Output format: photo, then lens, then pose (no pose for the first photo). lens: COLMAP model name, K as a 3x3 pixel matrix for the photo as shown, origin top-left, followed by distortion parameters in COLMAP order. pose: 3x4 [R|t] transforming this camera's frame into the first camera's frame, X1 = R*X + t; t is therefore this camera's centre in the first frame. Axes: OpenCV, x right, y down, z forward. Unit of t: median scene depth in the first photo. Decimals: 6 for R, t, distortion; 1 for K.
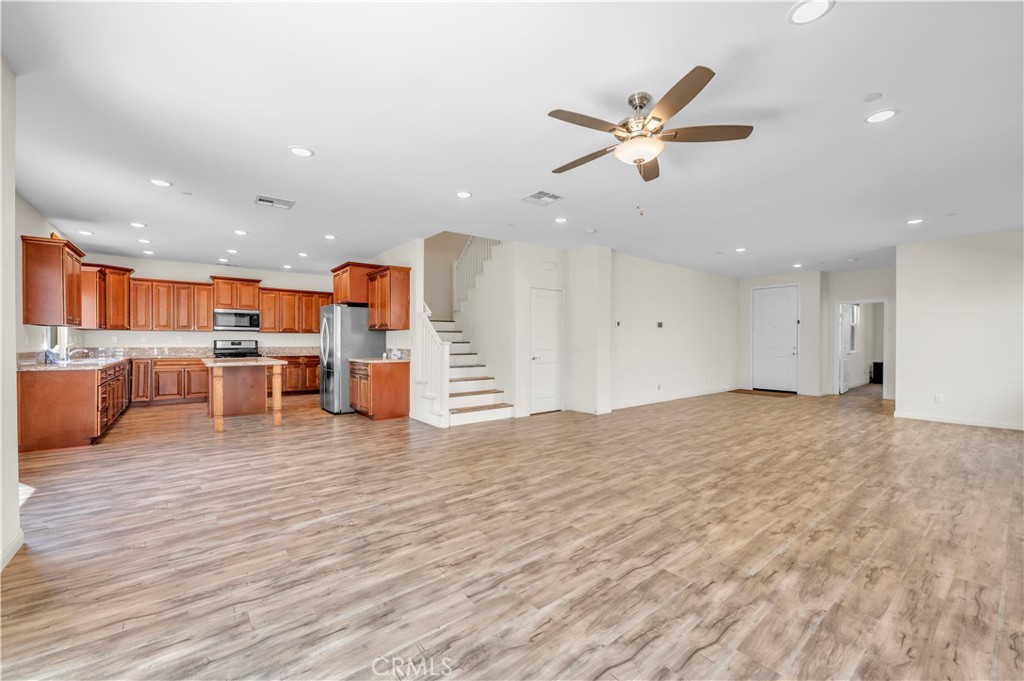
lens RADIAL K [[410.1, 0, 515.1], [0, 410.1, 343.3], [0, 0, 1]] dist [0.018159, -0.010365]
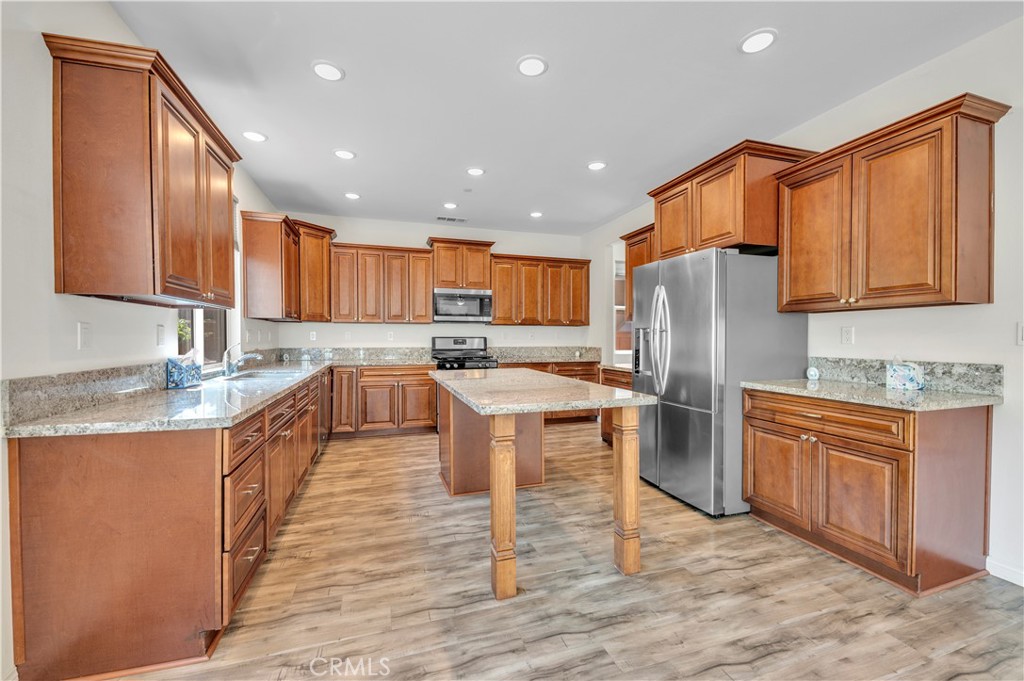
lens RADIAL K [[410.1, 0, 515.1], [0, 410.1, 343.3], [0, 0, 1]] dist [0.018159, -0.010365]
pose [[0.936709, 0.004301, -0.350081, -0.431670], [-0.000767, 0.999947, 0.010231, -0.004707], [0.350107, -0.009315, 0.936663, 0.494619]]
